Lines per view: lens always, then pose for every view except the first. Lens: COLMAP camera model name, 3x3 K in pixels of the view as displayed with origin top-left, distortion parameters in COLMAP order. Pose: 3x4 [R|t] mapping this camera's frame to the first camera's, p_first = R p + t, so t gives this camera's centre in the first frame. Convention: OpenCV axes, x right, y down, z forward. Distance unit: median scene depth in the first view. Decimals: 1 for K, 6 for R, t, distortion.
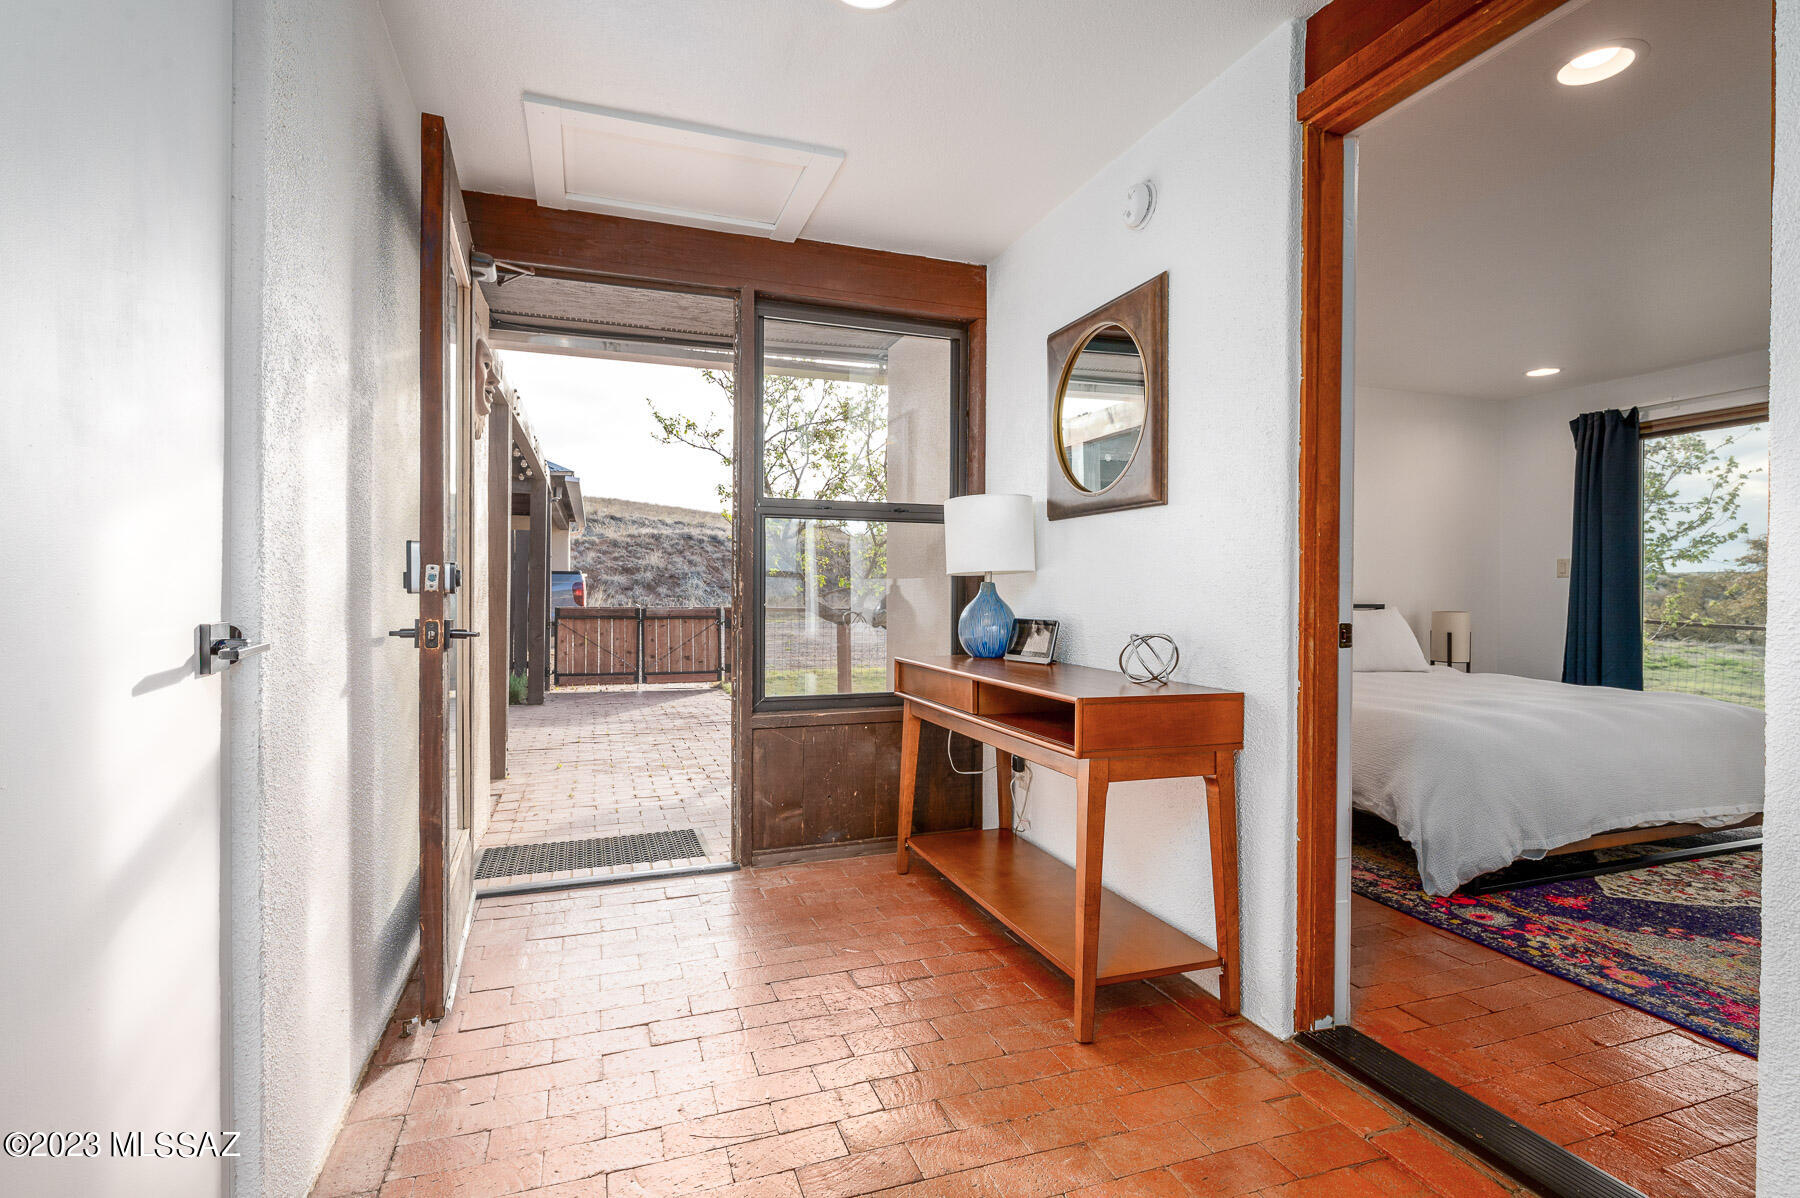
lens RADIAL K [[865.1, 0, 900.0], [0, 865.1, 599.0], [0, 0, 1]] dist [0.005244, -0.005803]
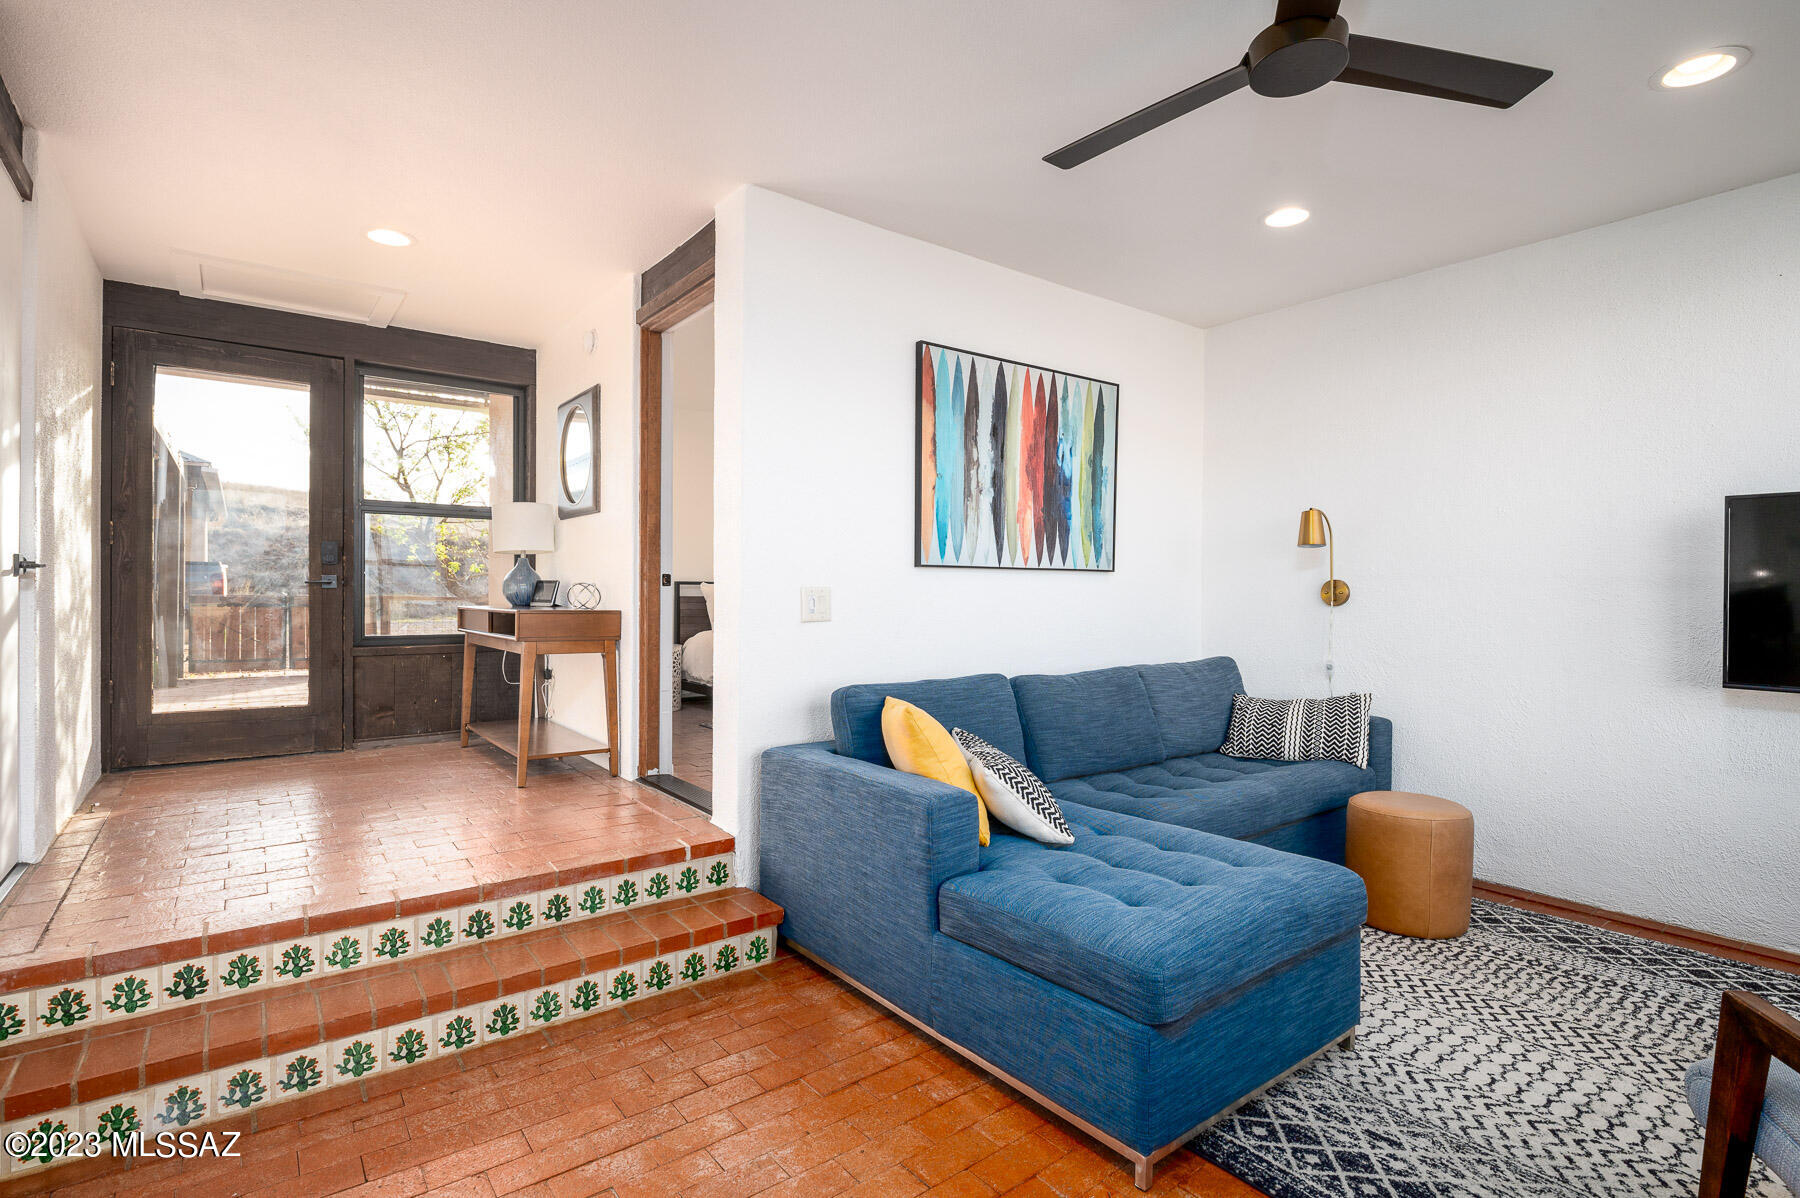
lens RADIAL K [[863.9, 0, 900.0], [0, 863.9, 599.0], [0, 0, 1]] dist [-0.002205, -0.002085]
pose [[0.951614, -0.002426, 0.307286, 0.302754], [0.003250, 0.999992, -0.002169, 0.067220], [-0.307279, 0.003063, 0.951615, -0.784182]]
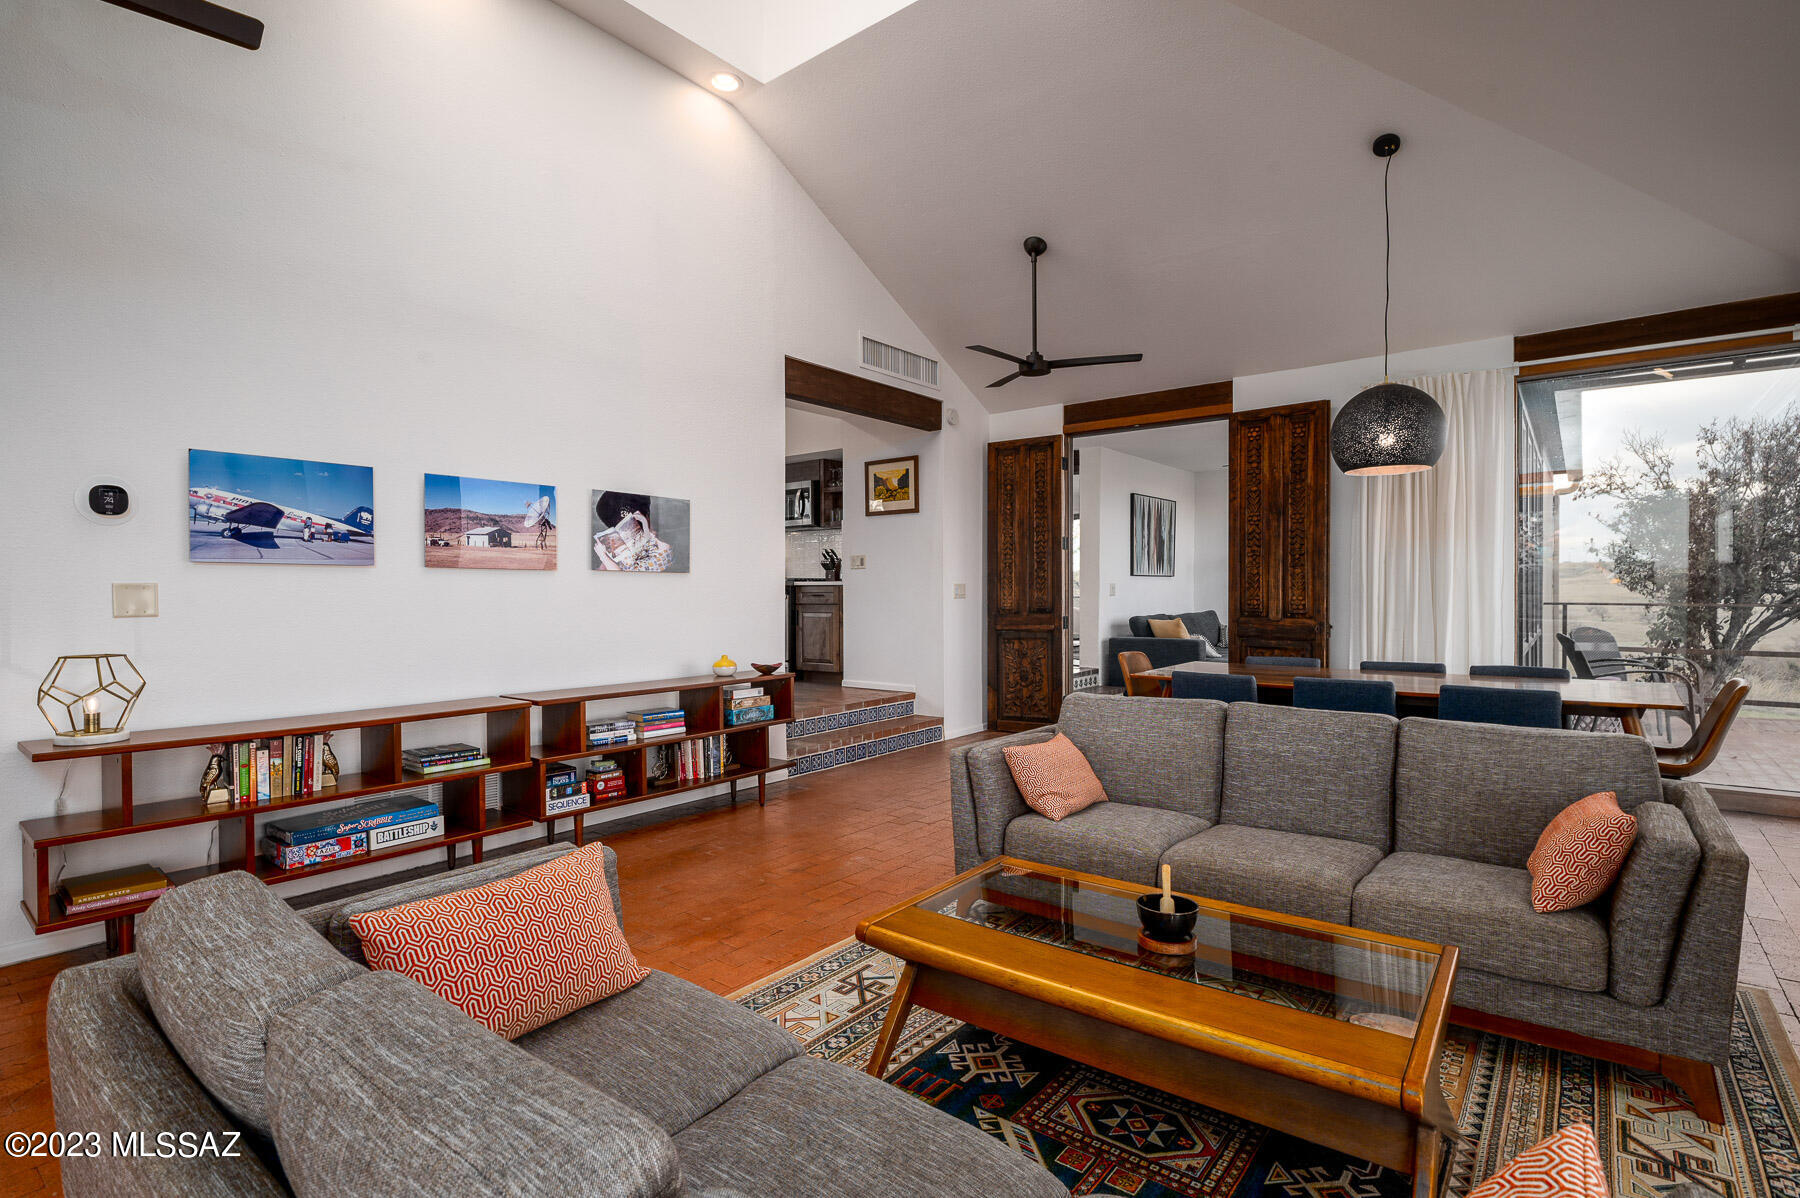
lens RADIAL K [[865.1, 0, 900.0], [0, 865.1, 599.0], [0, 0, 1]] dist [0.005244, -0.005803]
pose [[0.846422, -0.014511, 0.532315, -1.968615], [0.013694, 0.999891, 0.005484, 0.081034], [-0.532336, 0.002648, 0.846529, -2.060751]]
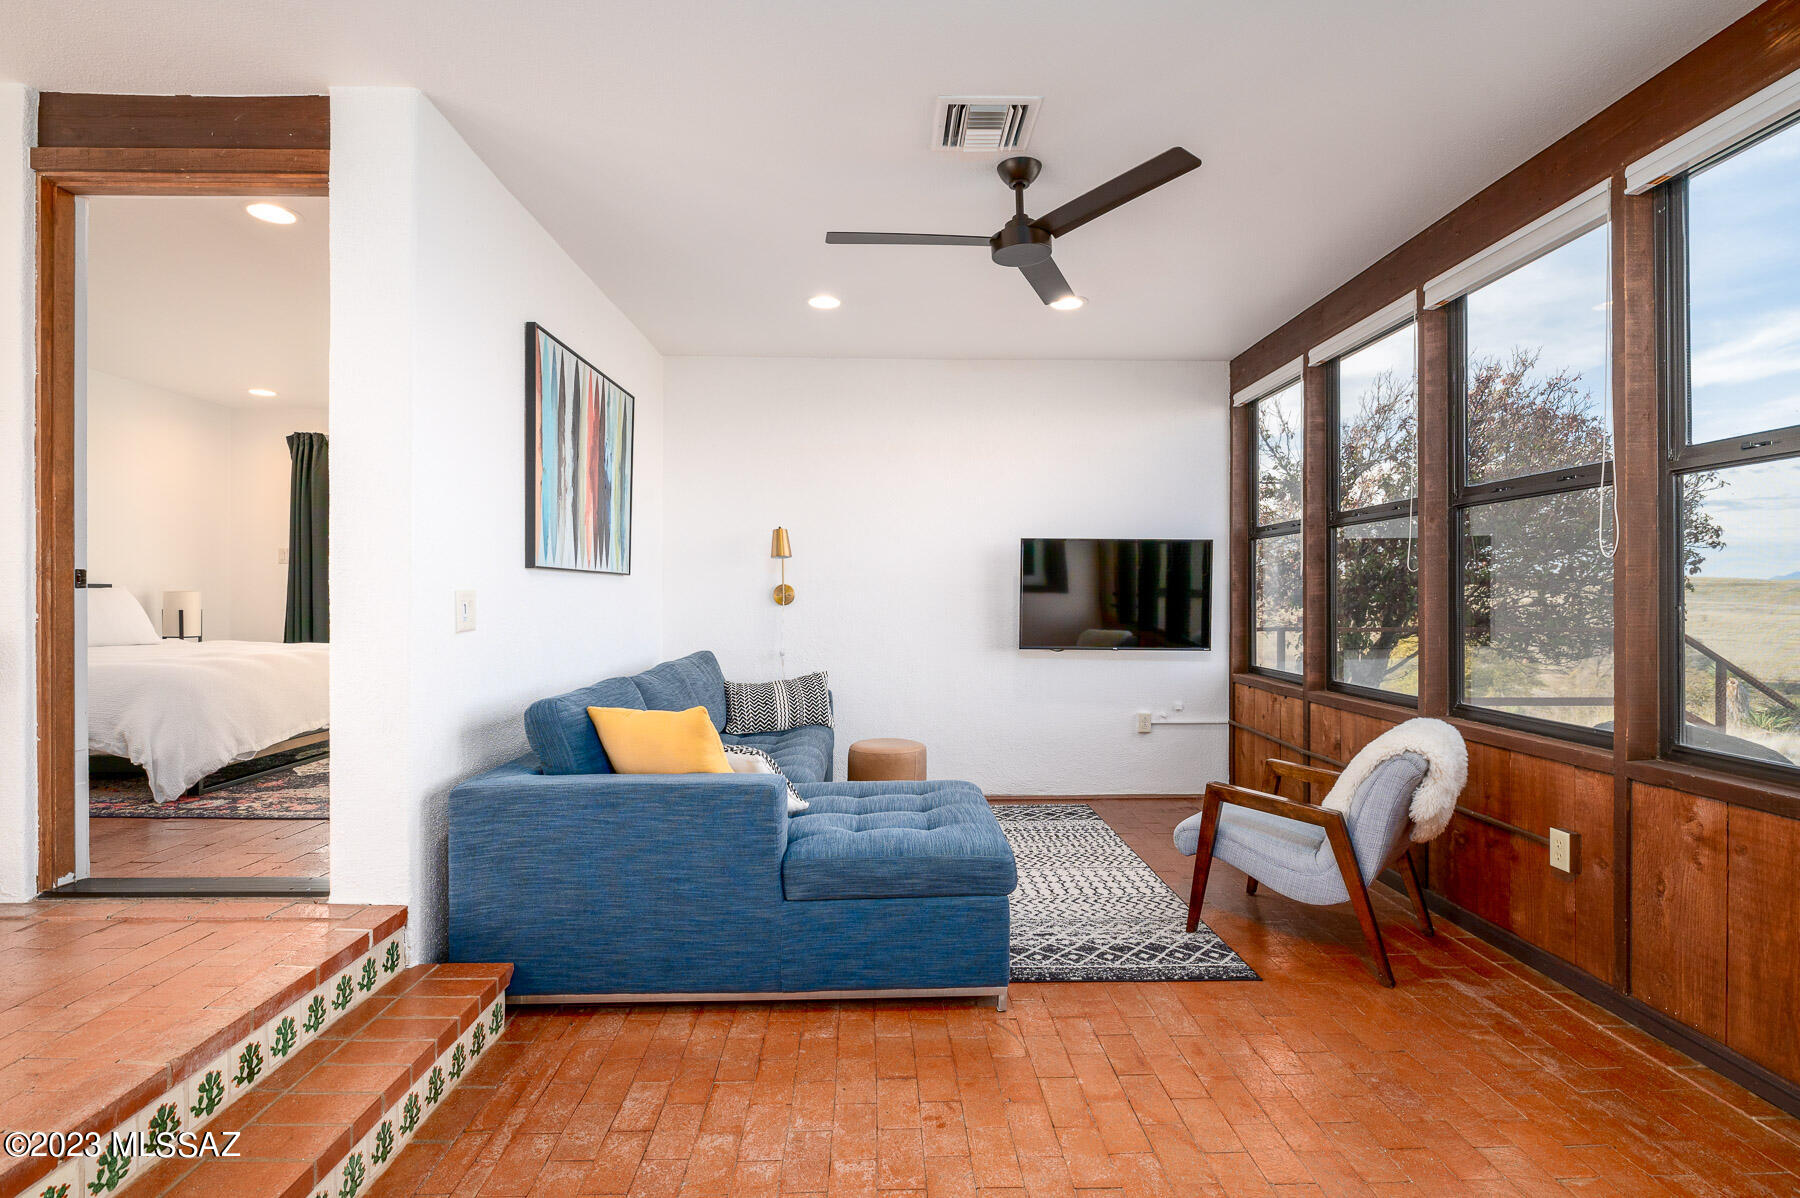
lens RADIAL K [[865.1, 0, 900.0], [0, 865.1, 599.0], [0, 0, 1]] dist [0.005244, -0.005803]
pose [[0.314180, -0.008134, 0.949329, -0.241858], [0.010936, 0.999928, 0.004948, 0.058094], [-0.949300, 0.008827, 0.314246, -0.418715]]
